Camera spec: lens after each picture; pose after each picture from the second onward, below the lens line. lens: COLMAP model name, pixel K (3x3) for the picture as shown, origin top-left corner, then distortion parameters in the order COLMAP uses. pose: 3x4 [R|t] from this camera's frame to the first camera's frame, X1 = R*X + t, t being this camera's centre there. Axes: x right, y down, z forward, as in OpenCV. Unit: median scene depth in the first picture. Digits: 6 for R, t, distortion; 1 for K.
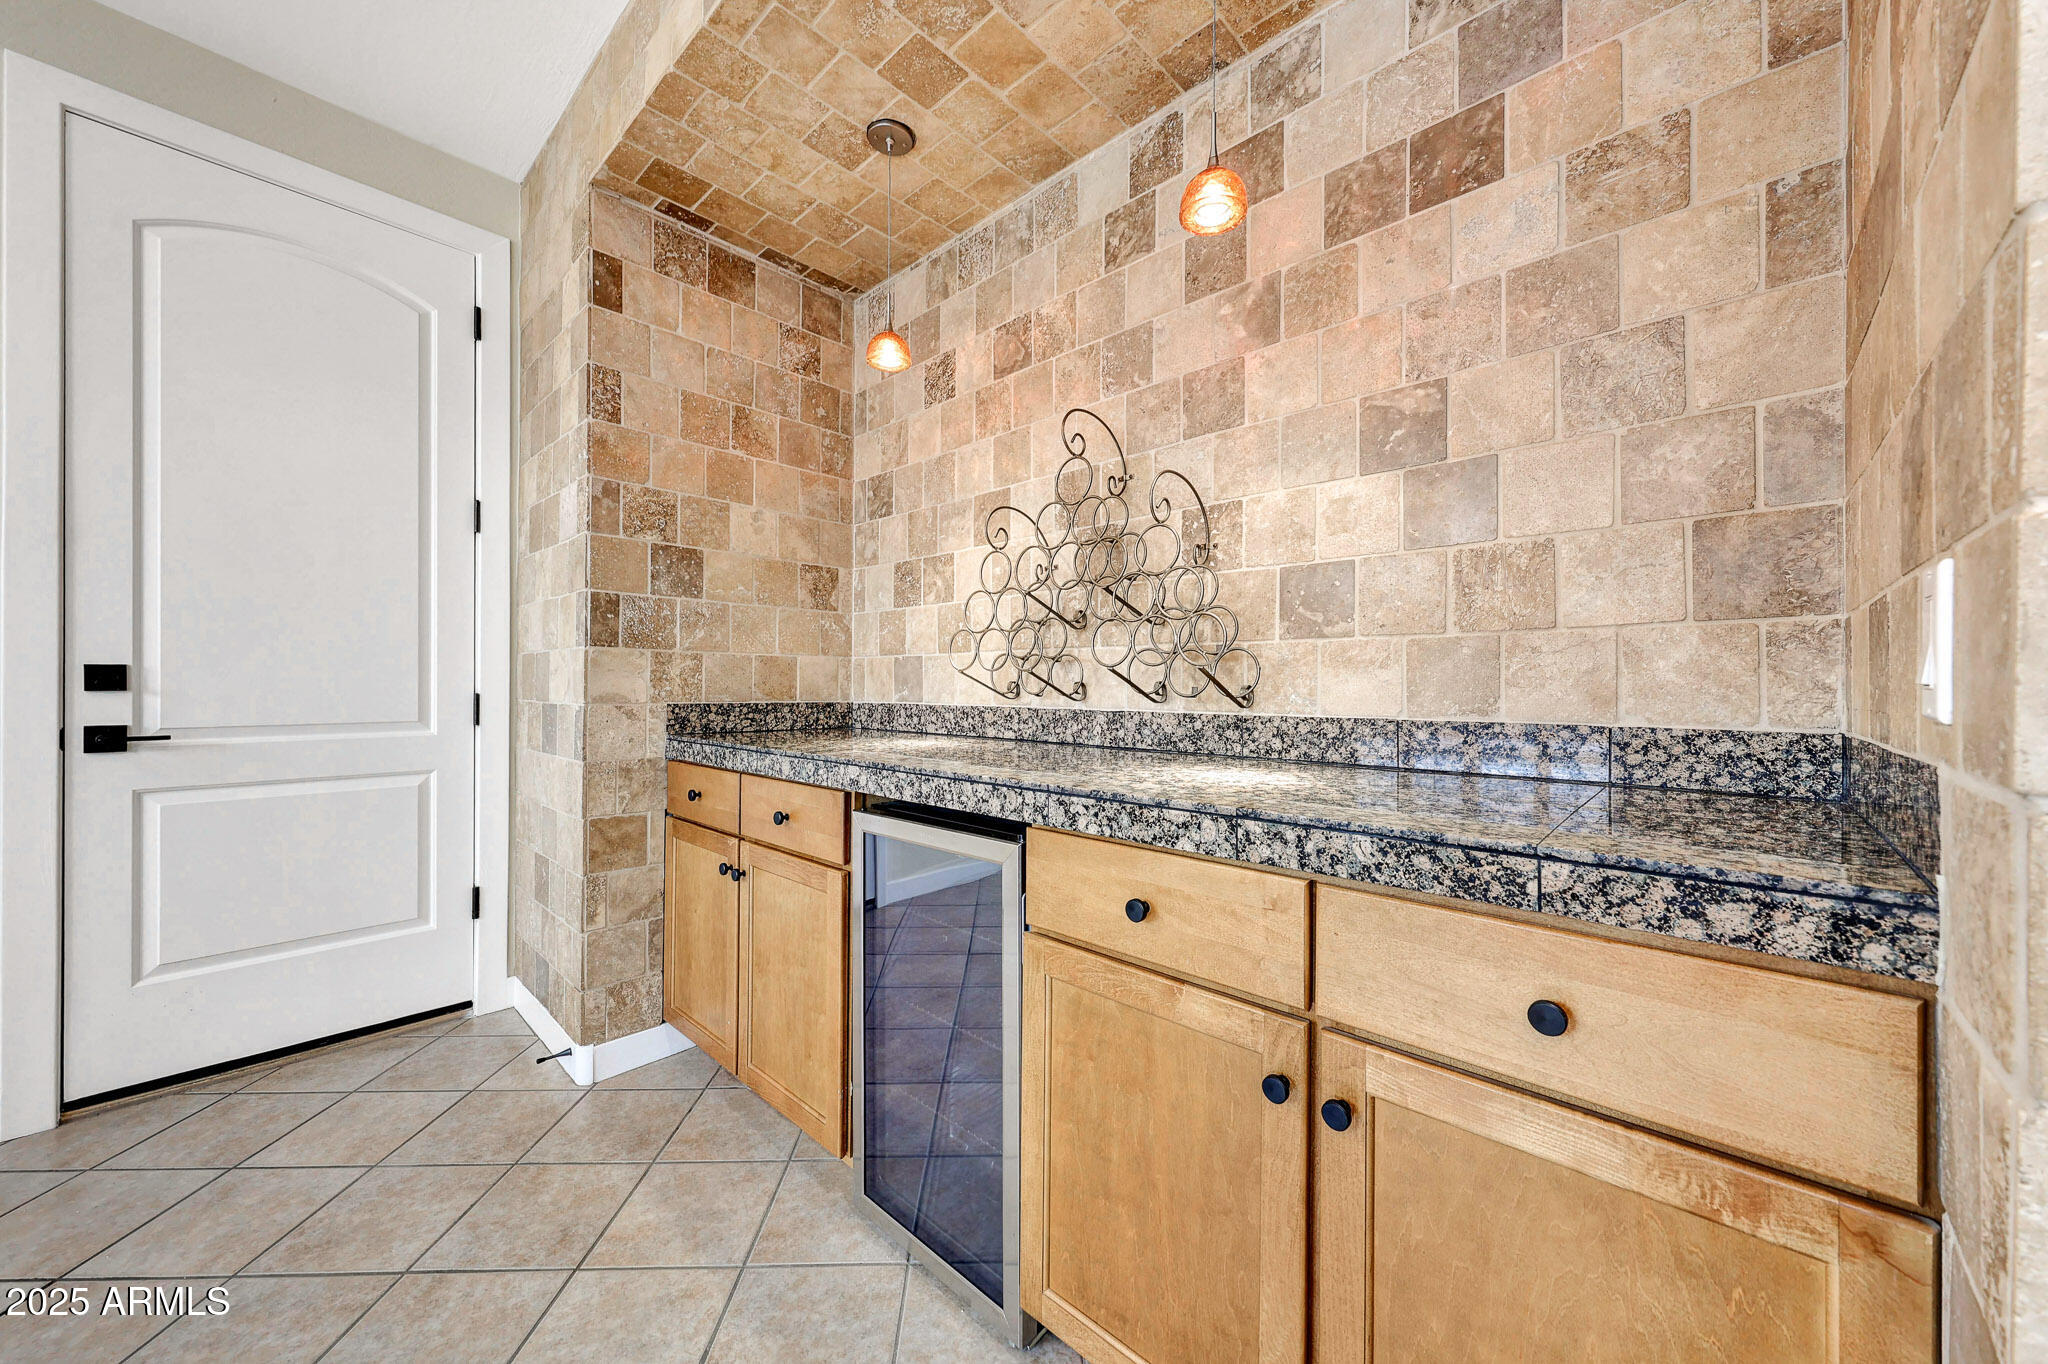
lens RADIAL K [[741.1, 0, 1012.8], [0, 741.1, 679.0], [0, 0, 1]] dist [0.002341, 0.000147]
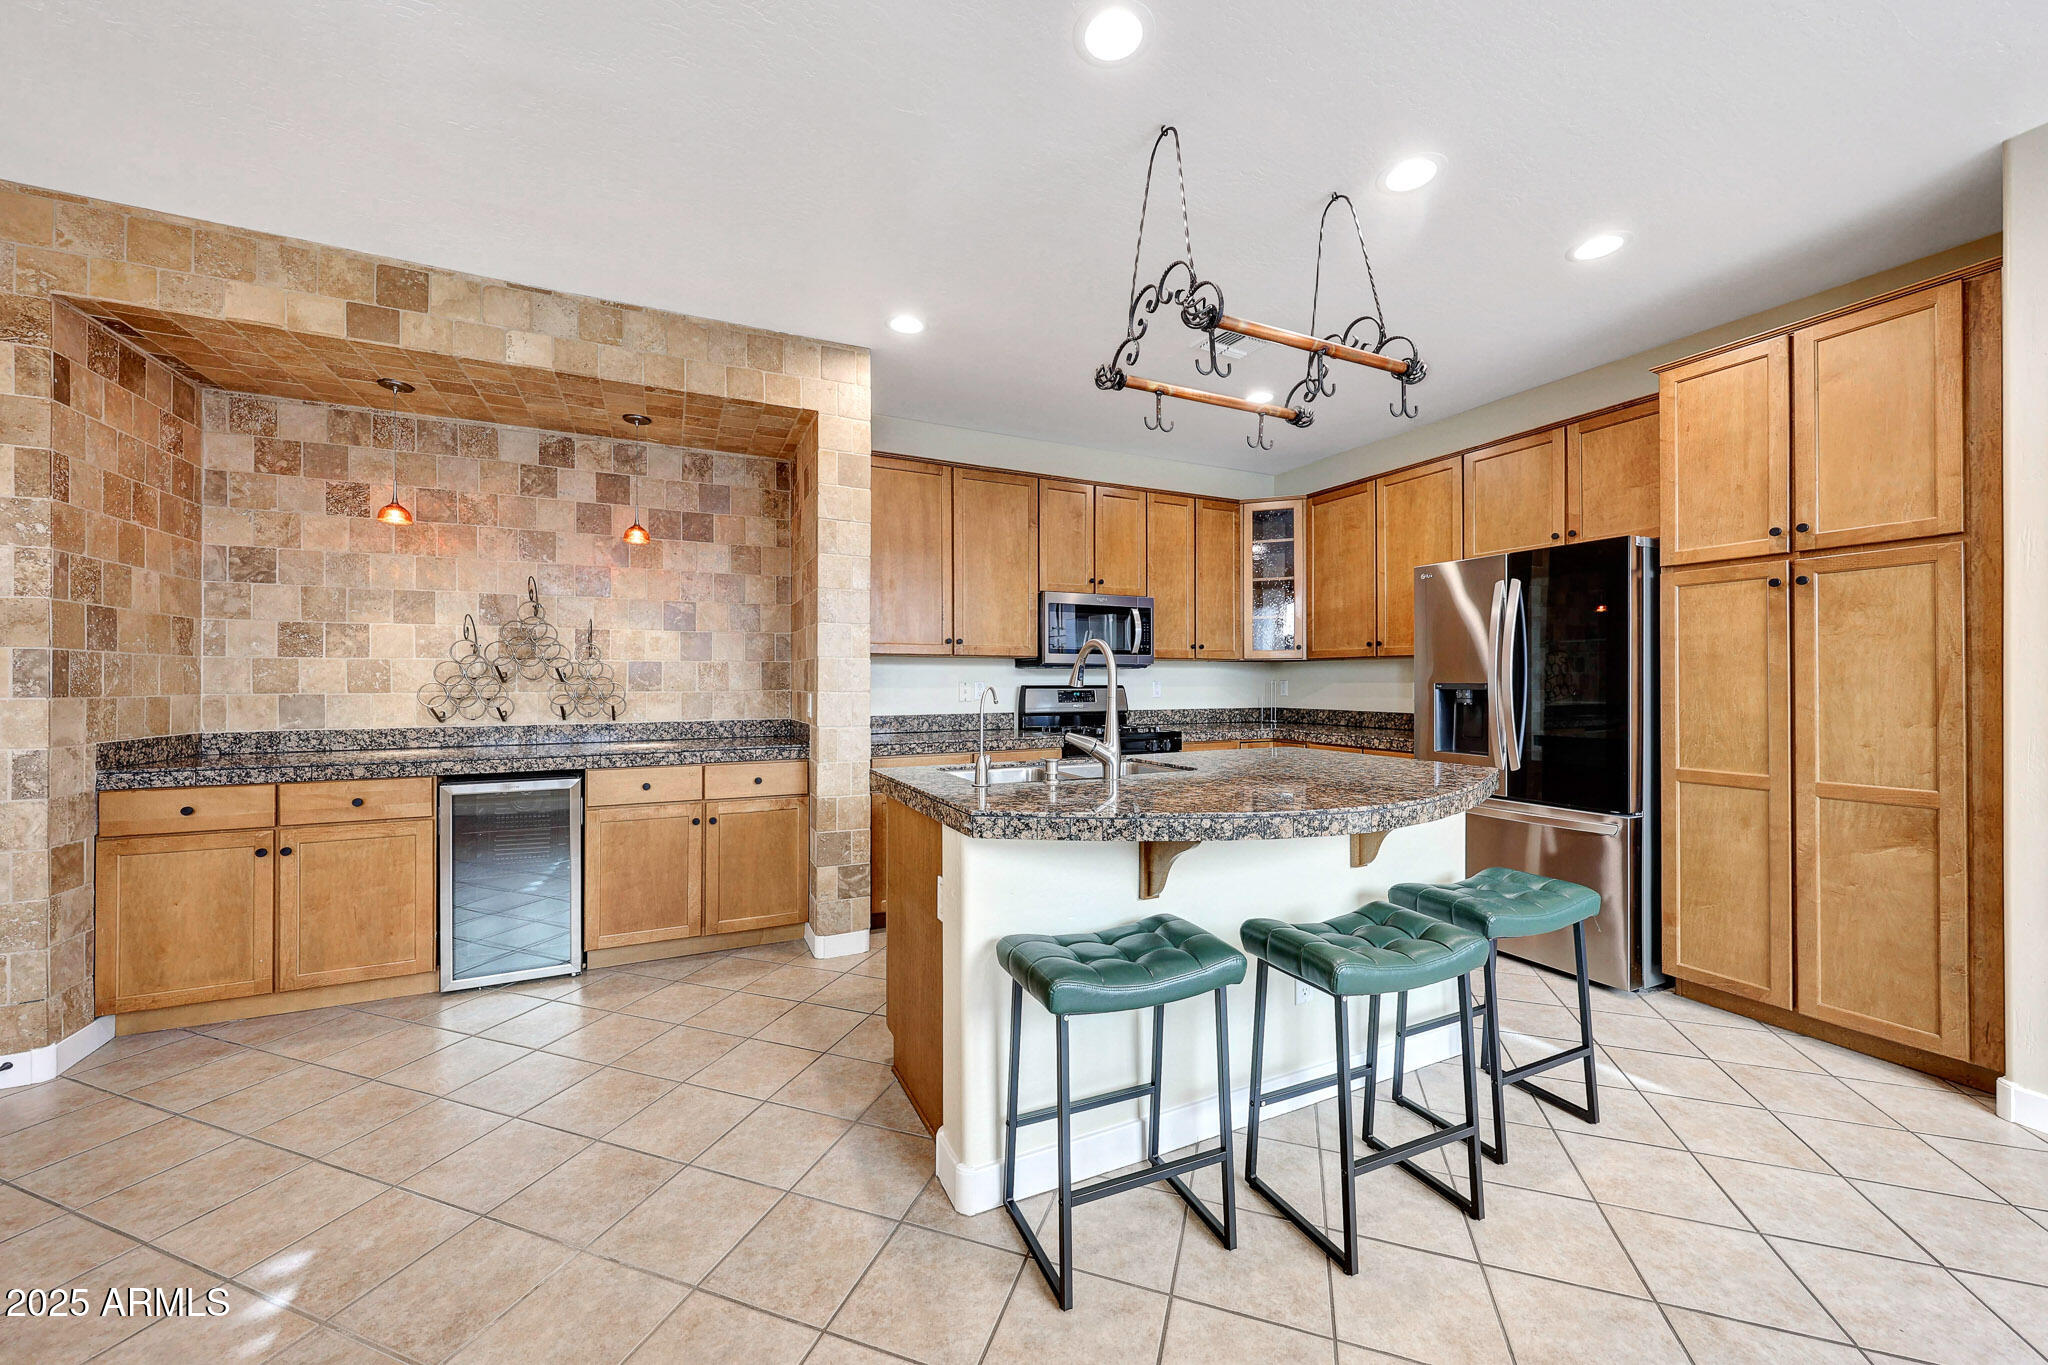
lens RADIAL K [[741.1, 0, 1017.6], [0, 741.1, 684.3], [0, 0, 1]] dist [0.002341, 0.000147]
pose [[0.359879, -0.009892, 0.932946, -1.102522], [-0.005191, 0.999907, 0.012604, -0.086588], [-0.932984, -0.009379, 0.359795, -0.805519]]
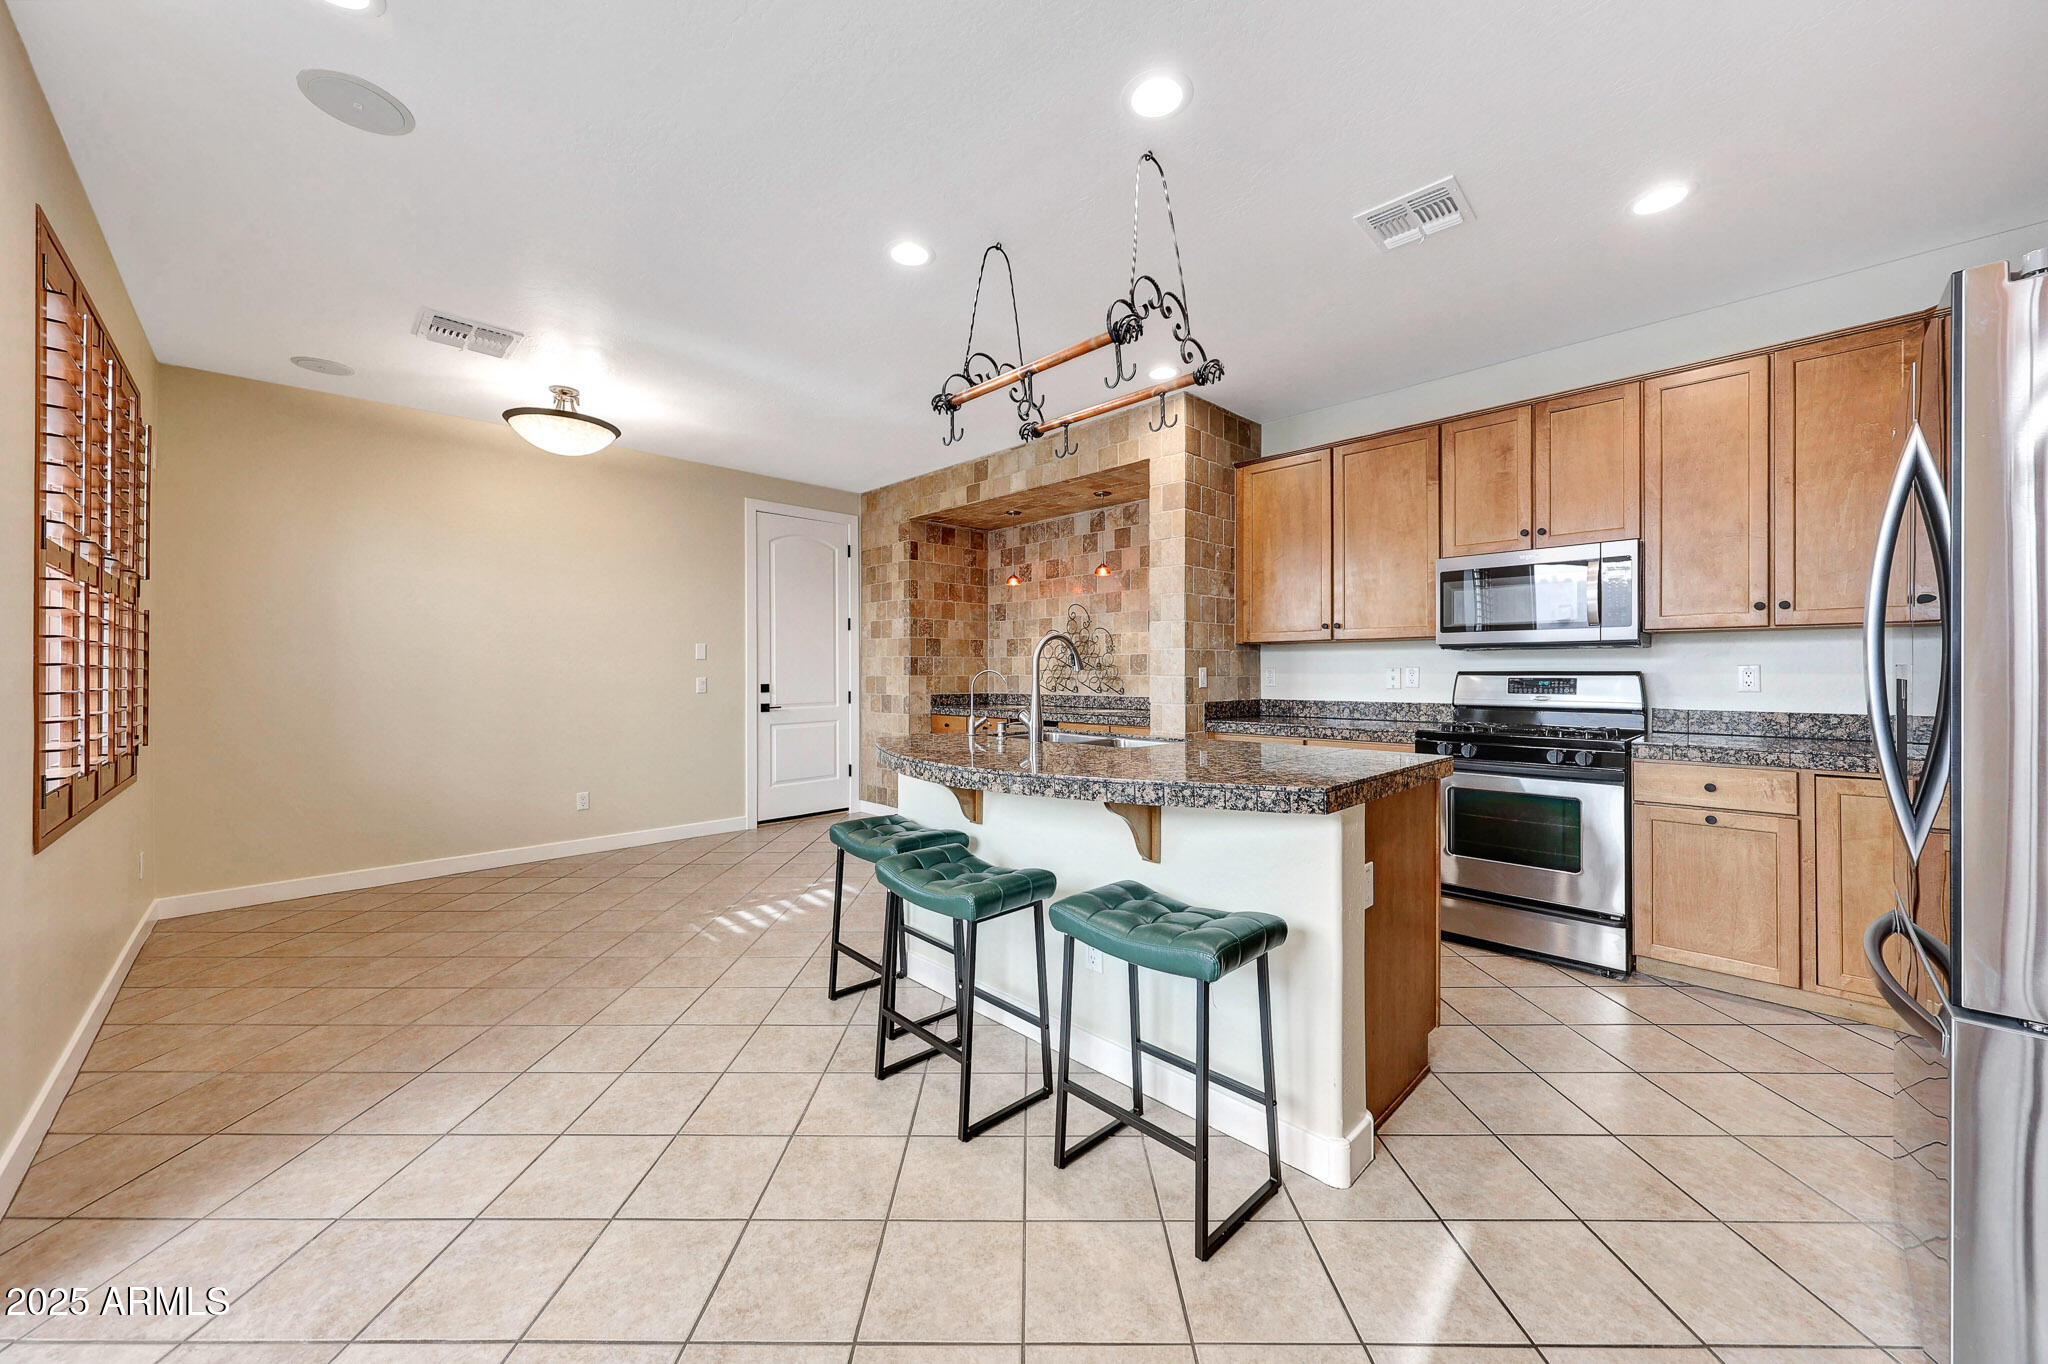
lens RADIAL K [[741.1, 0, 1027.7], [0, 741.1, 666.3], [0, 0, 1]] dist [0.002341, 0.000147]
pose [[0.999639, -0.008182, -0.025580, -0.027539], [0.008183, 0.999967, -0.000068, -0.075958], [0.025580, -0.000141, 0.999673, -1.929146]]
